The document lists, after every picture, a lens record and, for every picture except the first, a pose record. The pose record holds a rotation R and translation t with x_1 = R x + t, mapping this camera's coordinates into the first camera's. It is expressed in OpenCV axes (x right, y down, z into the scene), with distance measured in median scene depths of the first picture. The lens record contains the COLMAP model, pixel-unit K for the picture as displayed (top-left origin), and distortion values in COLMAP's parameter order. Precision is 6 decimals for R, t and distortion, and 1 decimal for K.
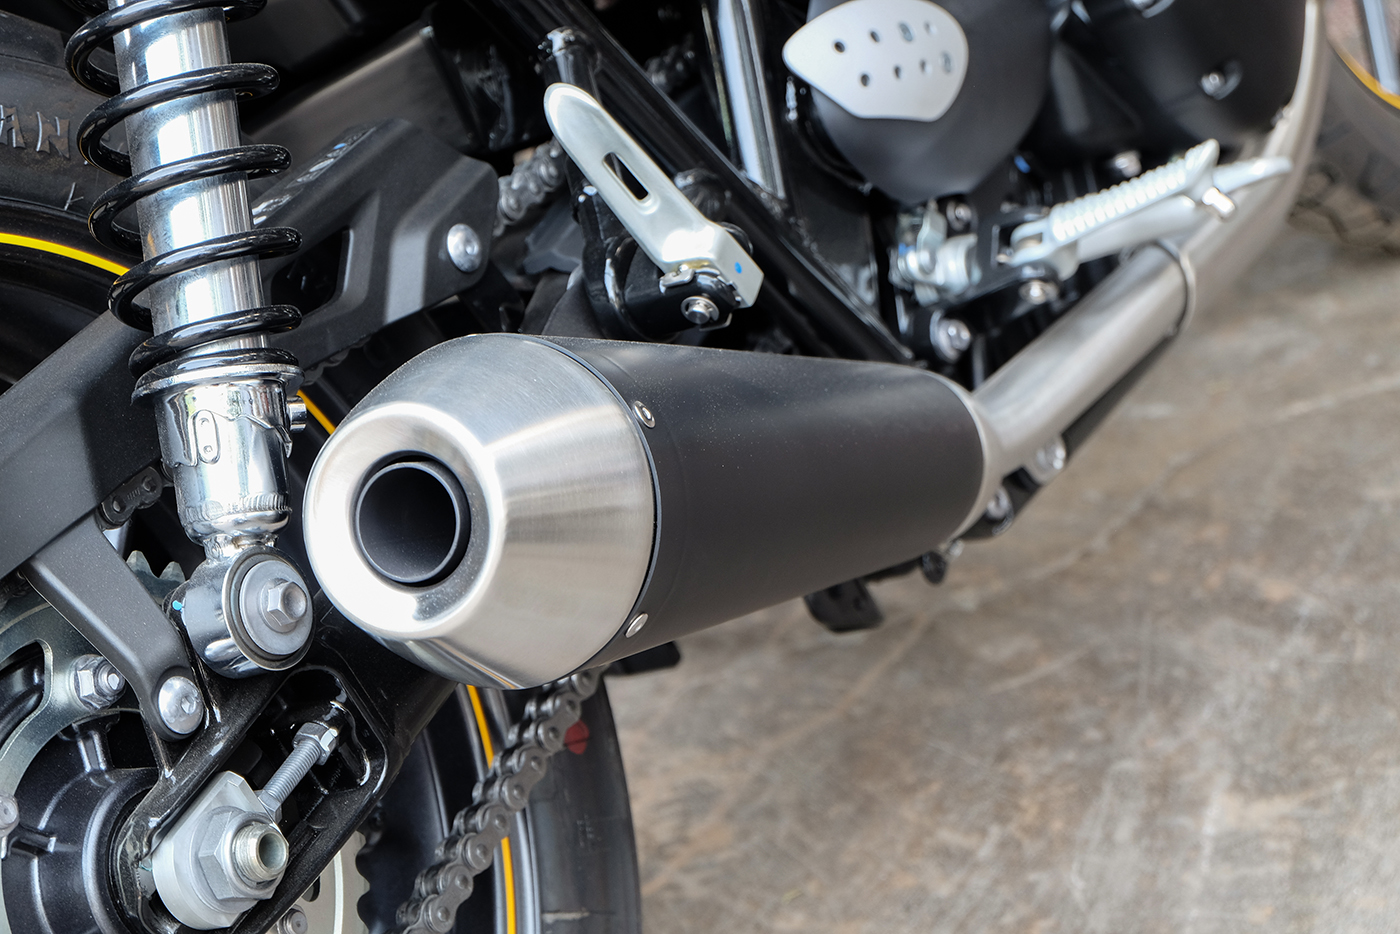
lens RADIAL K [[2836.5, 0, 720.5], [0, 2836.5, 506.8], [0, 0, 1]] dist [0.035952, 0.000000]
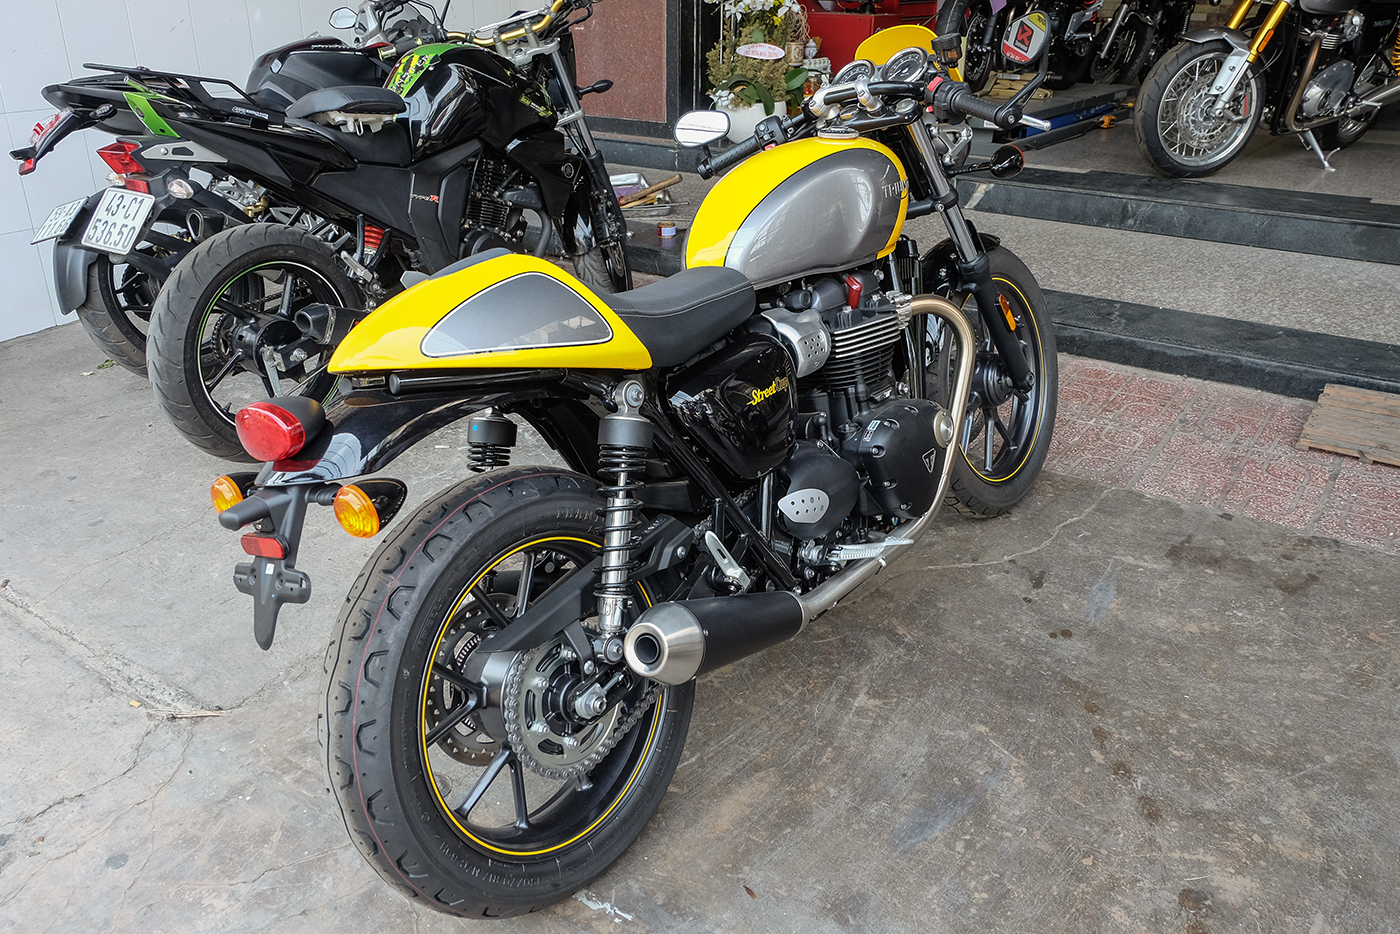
lens RADIAL K [[1094.8, 0, 707.8], [0, 1094.8, 454.5], [0, 0, 1]] dist [-0.050788, -0.002777]
pose [[0.971110, 0.221982, -0.087571, 0.042470], [-0.215876, 0.973609, 0.074046, -0.291030], [0.101697, -0.053002, 0.993403, -0.442079]]
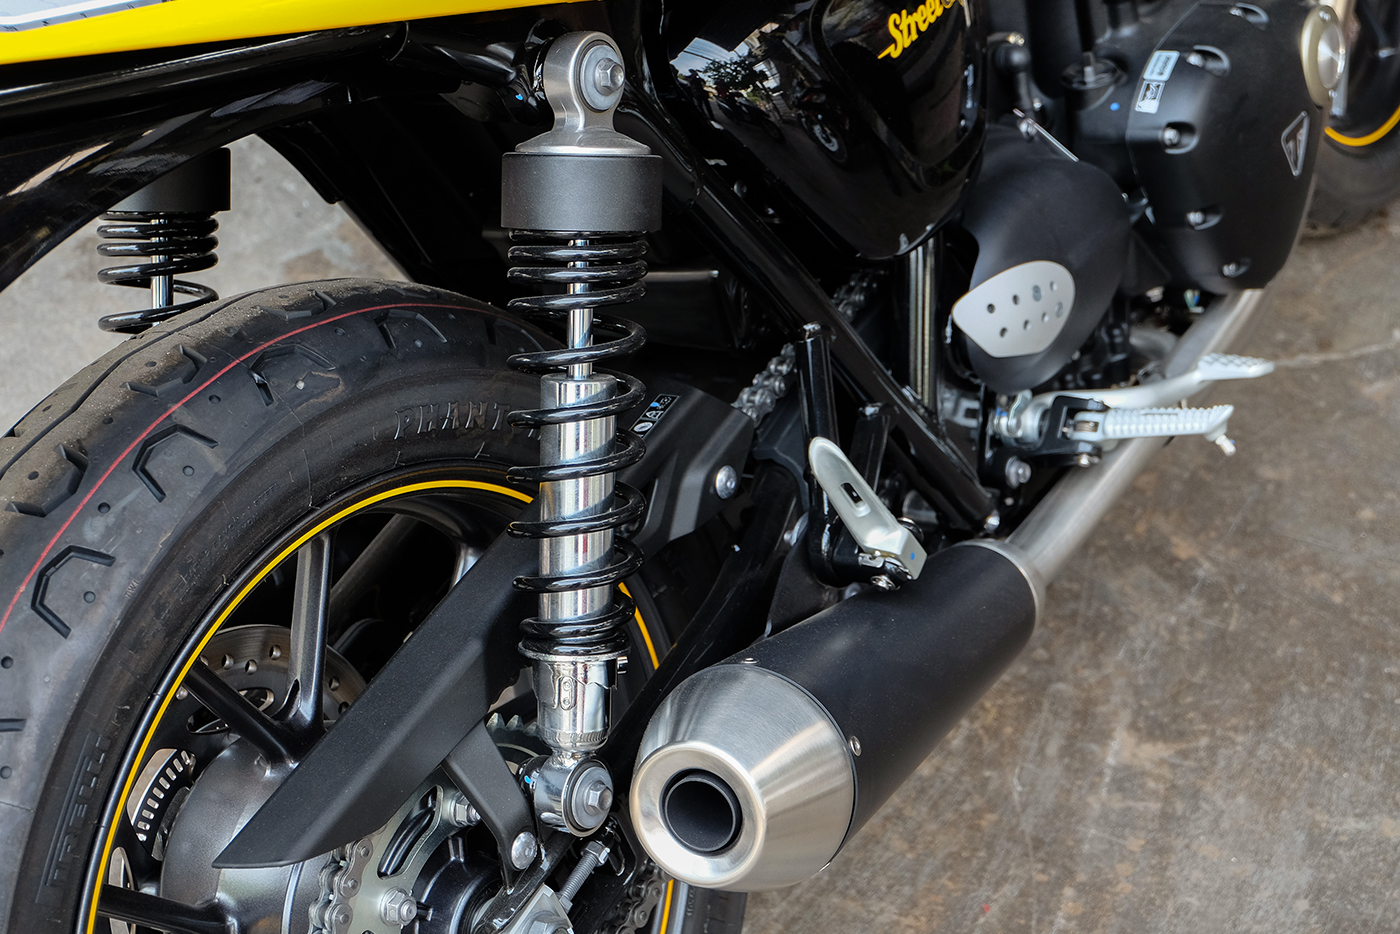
lens RADIAL K [[2212.7, 0, 621.4], [0, 2212.7, 391.3], [0, 0, 1]] dist [-0.003375, 0.000000]
pose [[0.985744, 0.167796, 0.012346, -0.138093], [-0.165833, 0.956574, 0.239720, -0.335295], [0.028414, -0.238350, 0.970764, -0.084372]]
